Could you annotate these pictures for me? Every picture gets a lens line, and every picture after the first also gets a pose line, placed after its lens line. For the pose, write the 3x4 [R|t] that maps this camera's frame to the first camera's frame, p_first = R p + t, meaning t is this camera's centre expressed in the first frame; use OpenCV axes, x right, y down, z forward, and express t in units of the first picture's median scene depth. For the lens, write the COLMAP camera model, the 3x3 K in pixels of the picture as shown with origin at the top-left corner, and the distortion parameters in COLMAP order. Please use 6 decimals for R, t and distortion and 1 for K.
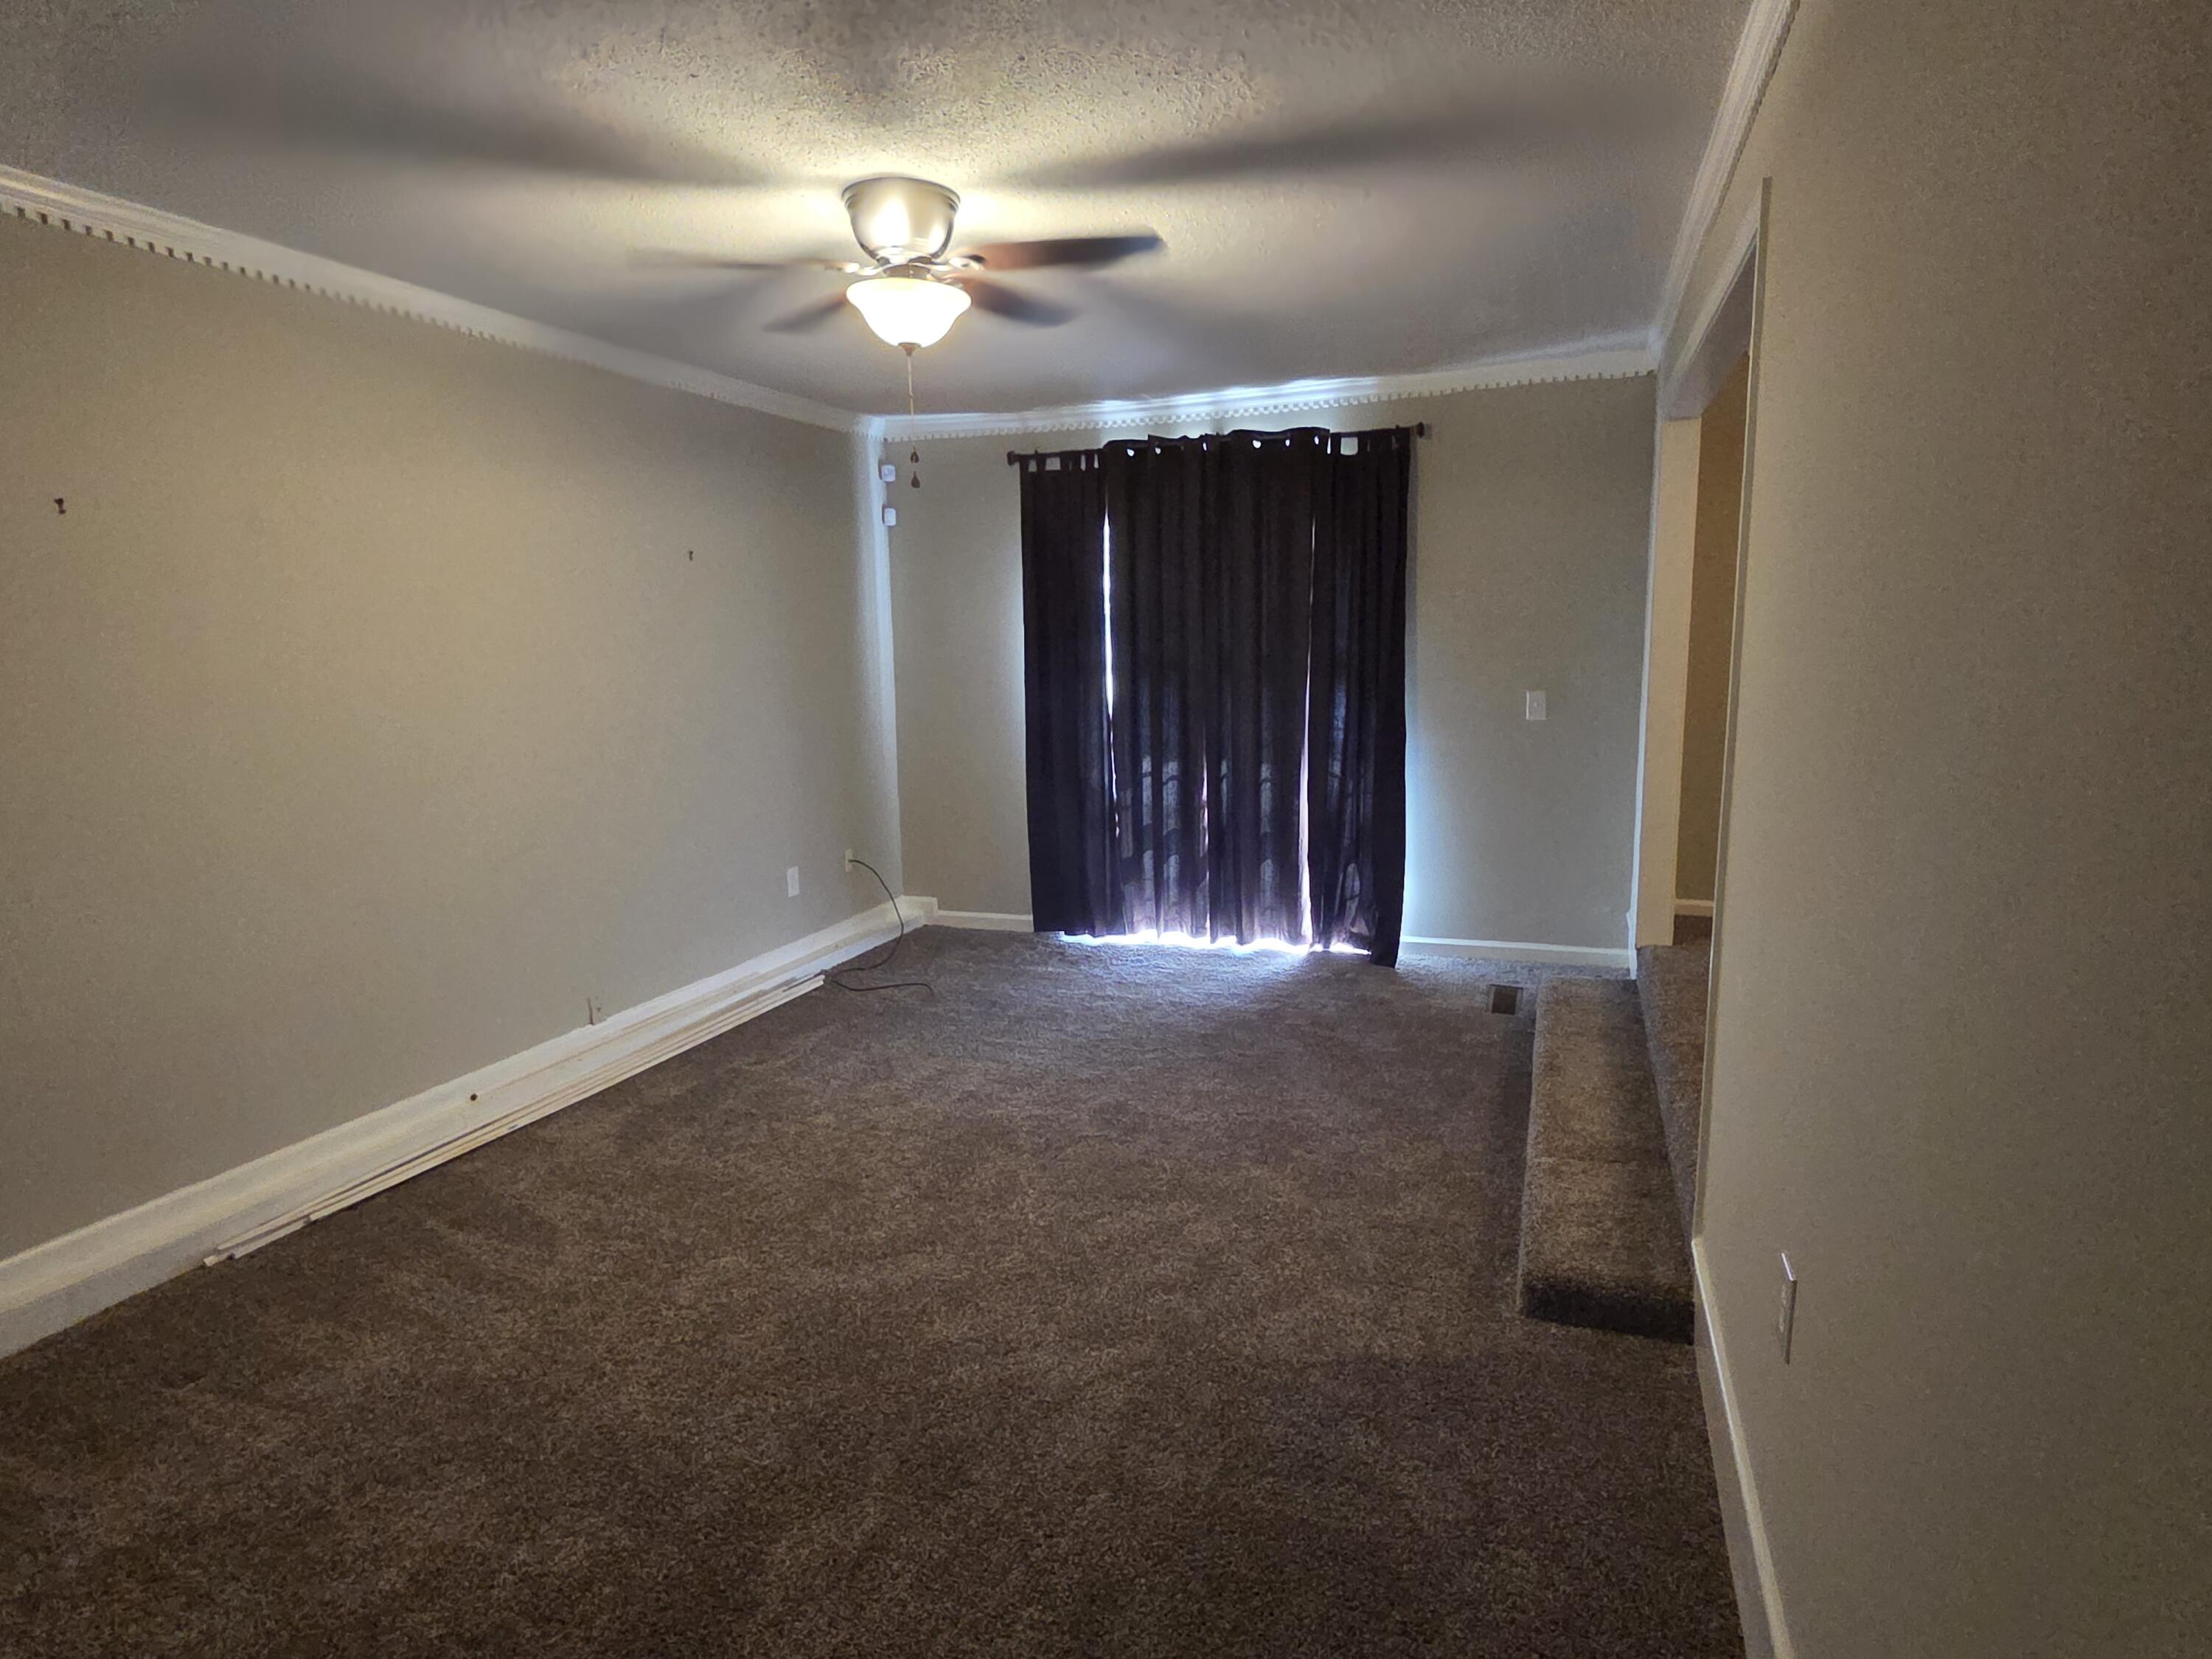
lens RADIAL K [[1216.8, 0, 1106.0], [0, 1216.8, 829.5], [0, 0, 1]] dist [-0.001375, -0.002419]
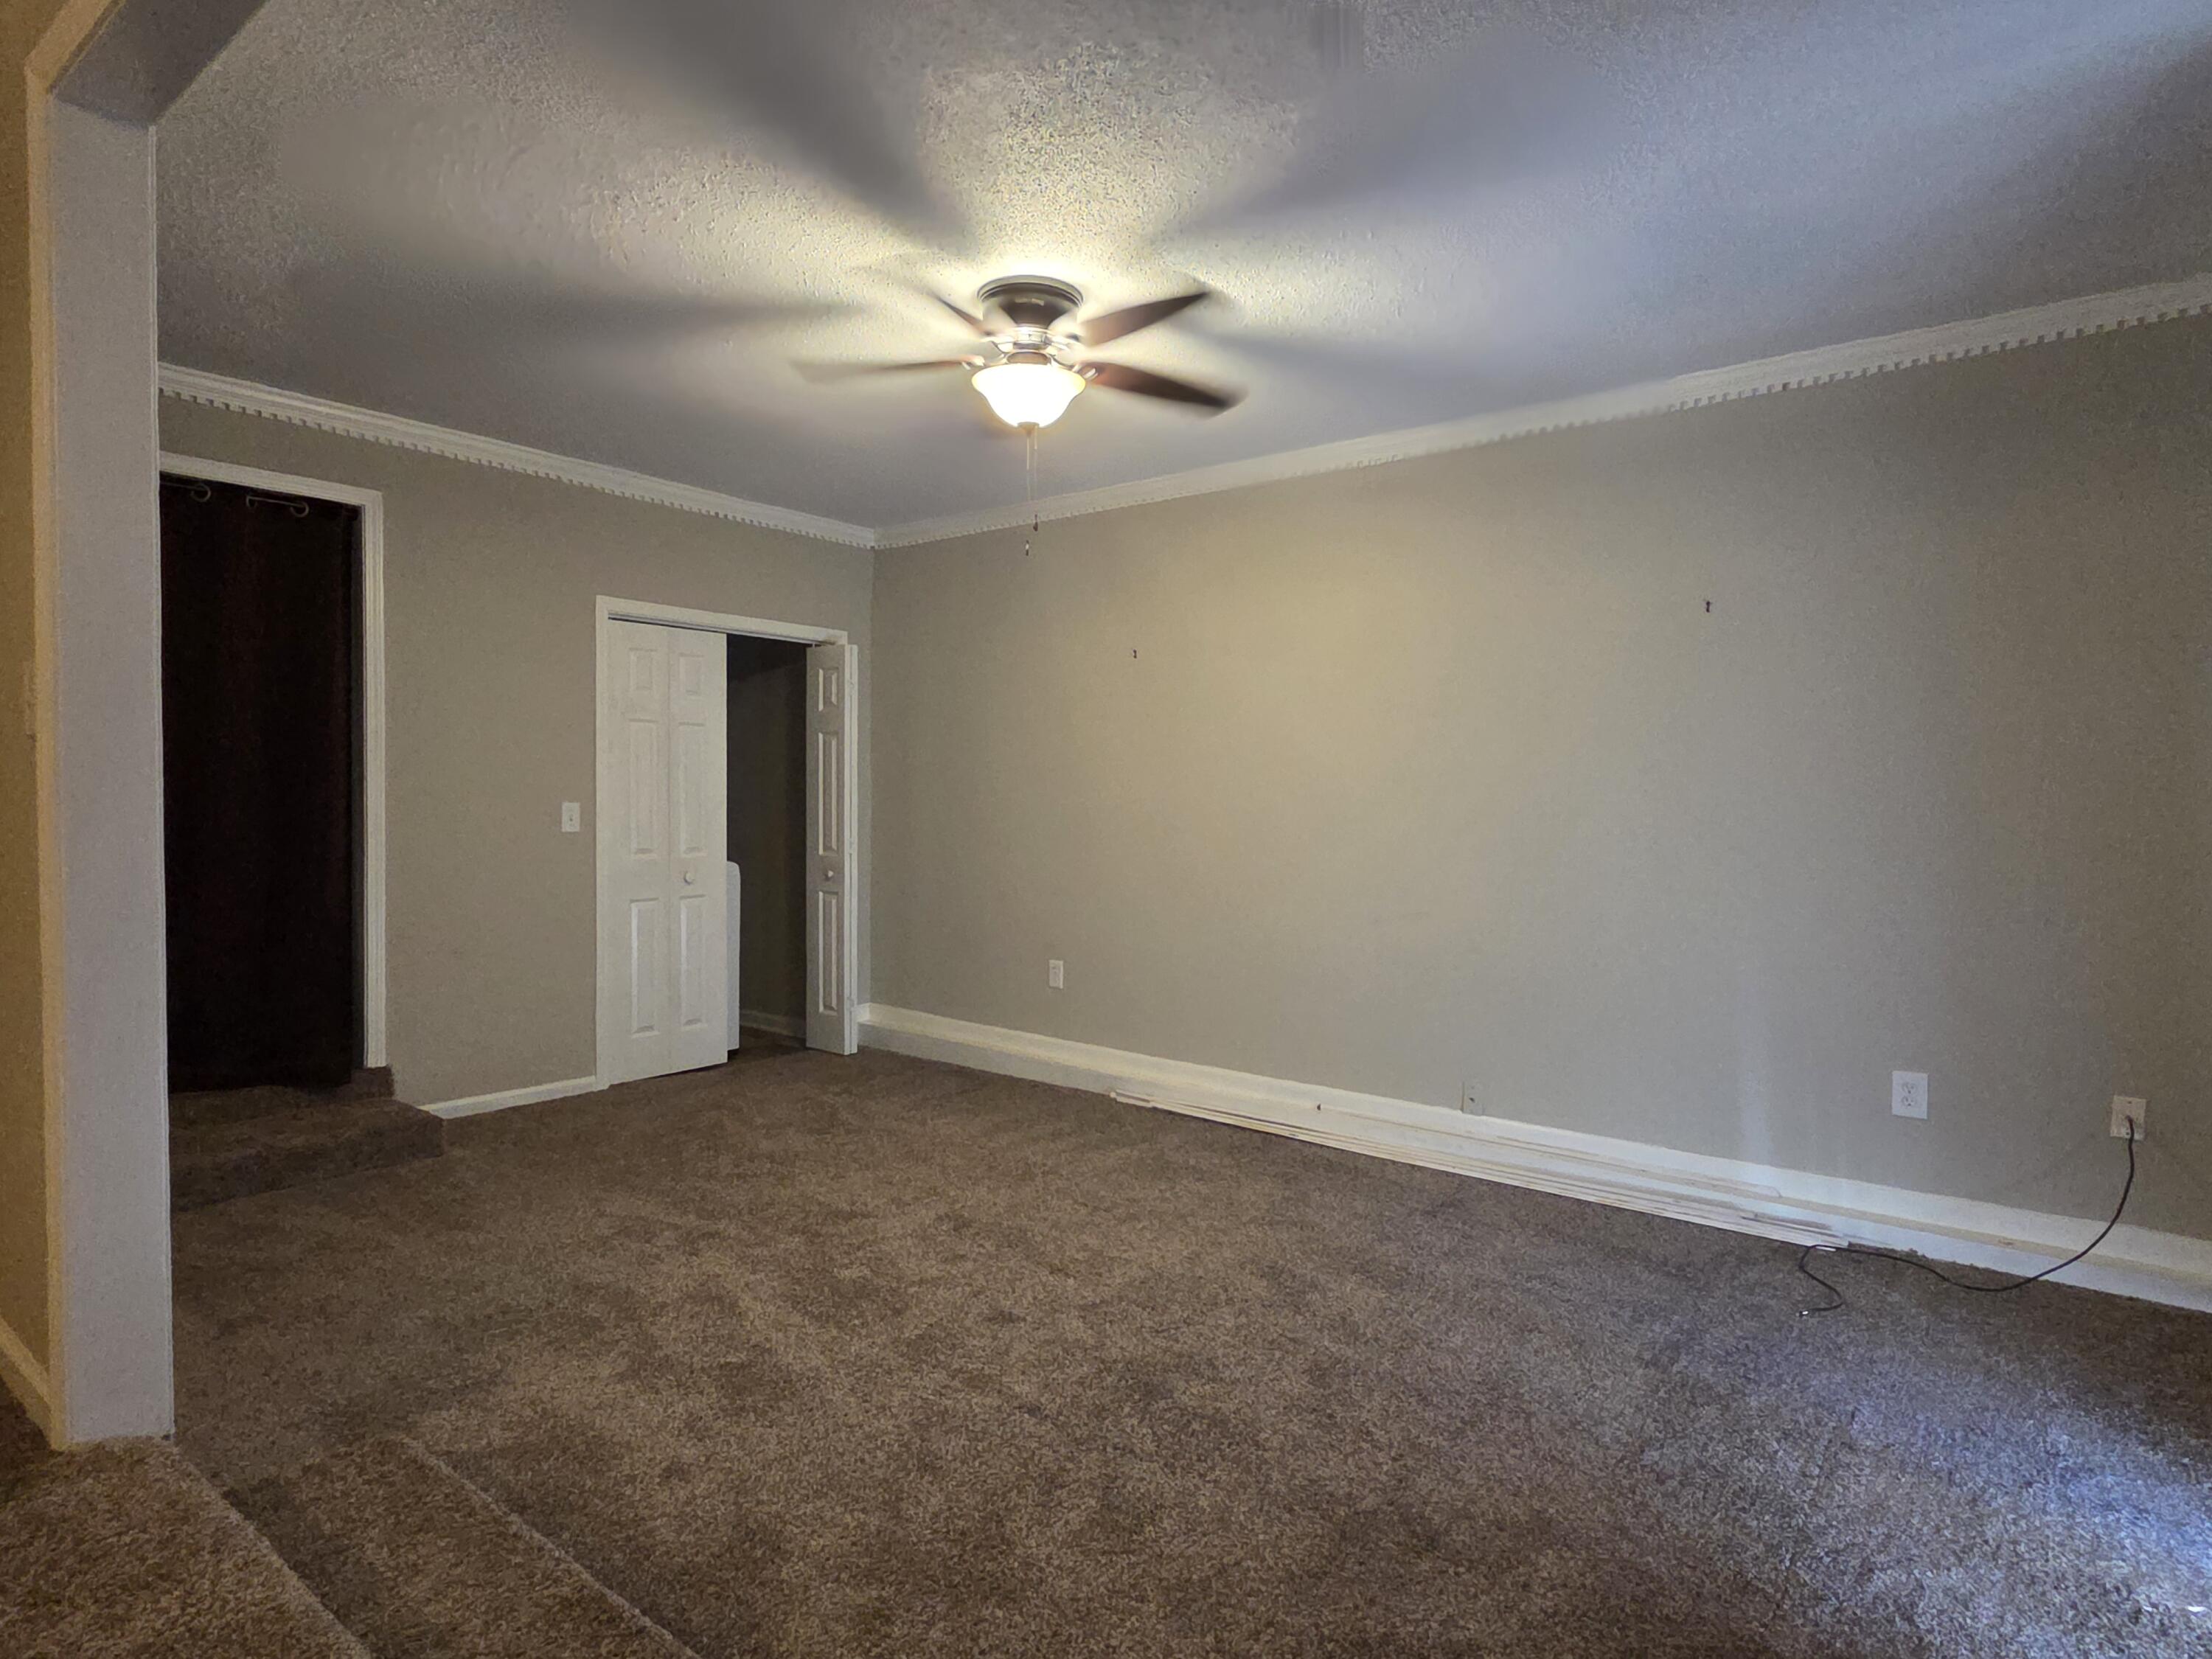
lens RADIAL K [[1216.8, 0, 1106.0], [0, 1216.8, 829.5], [0, 0, 1]] dist [-0.001375, -0.002419]
pose [[-0.305760, 0.041886, -0.951187, 0.582132], [-0.151361, 0.984188, 0.091994, -0.109111], [0.940000, 0.172101, -0.294586, 0.975275]]
